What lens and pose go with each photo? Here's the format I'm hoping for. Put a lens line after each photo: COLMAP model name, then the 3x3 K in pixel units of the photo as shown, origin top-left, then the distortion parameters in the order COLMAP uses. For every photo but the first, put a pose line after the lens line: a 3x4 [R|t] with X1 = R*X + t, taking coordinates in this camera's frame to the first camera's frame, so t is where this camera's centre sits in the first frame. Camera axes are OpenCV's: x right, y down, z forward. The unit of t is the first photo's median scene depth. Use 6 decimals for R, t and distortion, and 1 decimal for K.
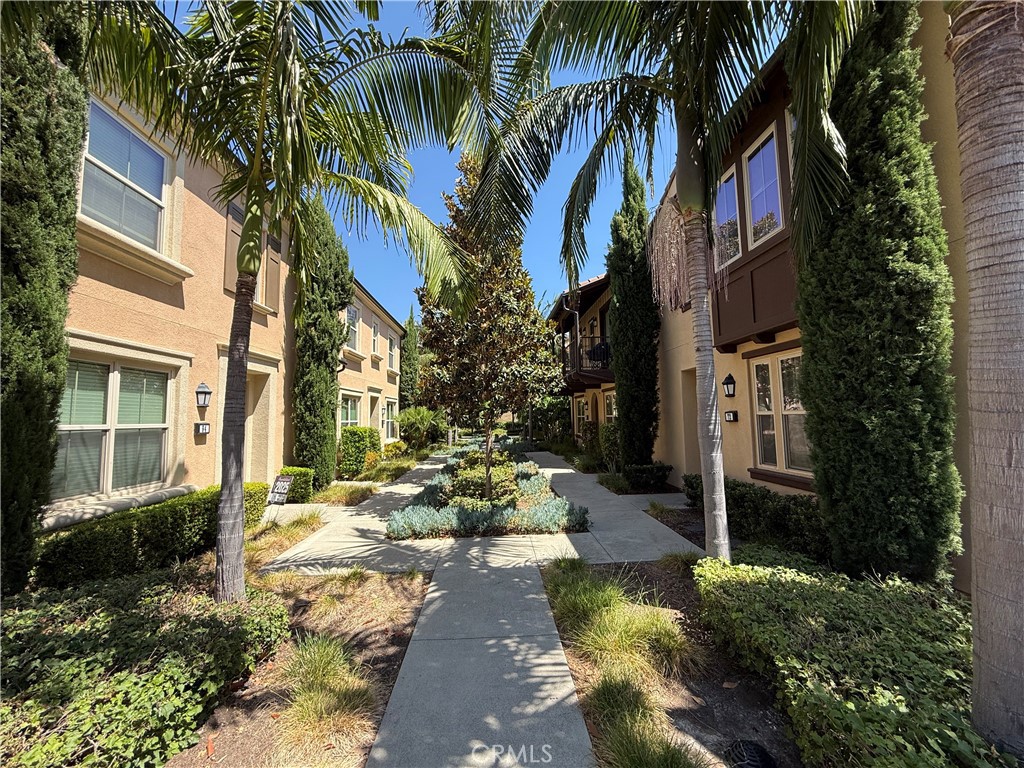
lens RADIAL K [[406.8, 0, 511.6], [0, 406.8, 381.2], [0, 0, 1]] dist [0.000291, -0.000076]
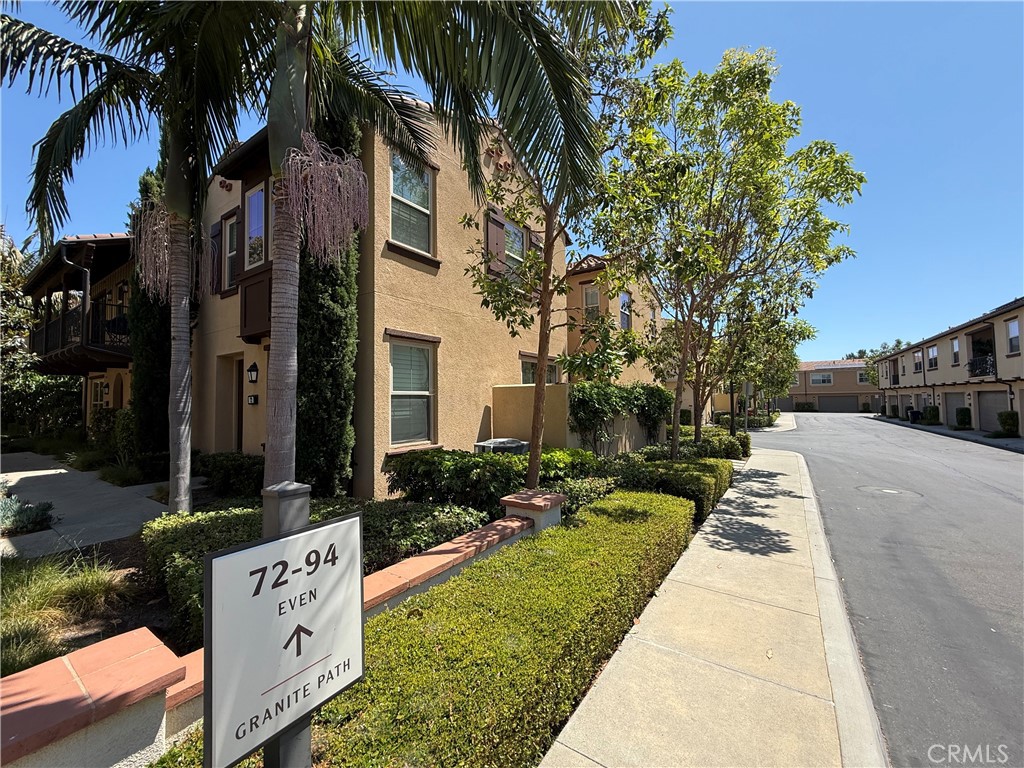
lens RADIAL K [[406.8, 0, 511.6], [0, 406.8, 381.2], [0, 0, 1]] dist [0.000291, -0.000076]
pose [[0.600796, 0.043197, 0.798235, 0.095686], [-0.065557, 0.997838, -0.004657, -0.011098], [-0.796710, -0.049532, 0.602328, -0.389238]]
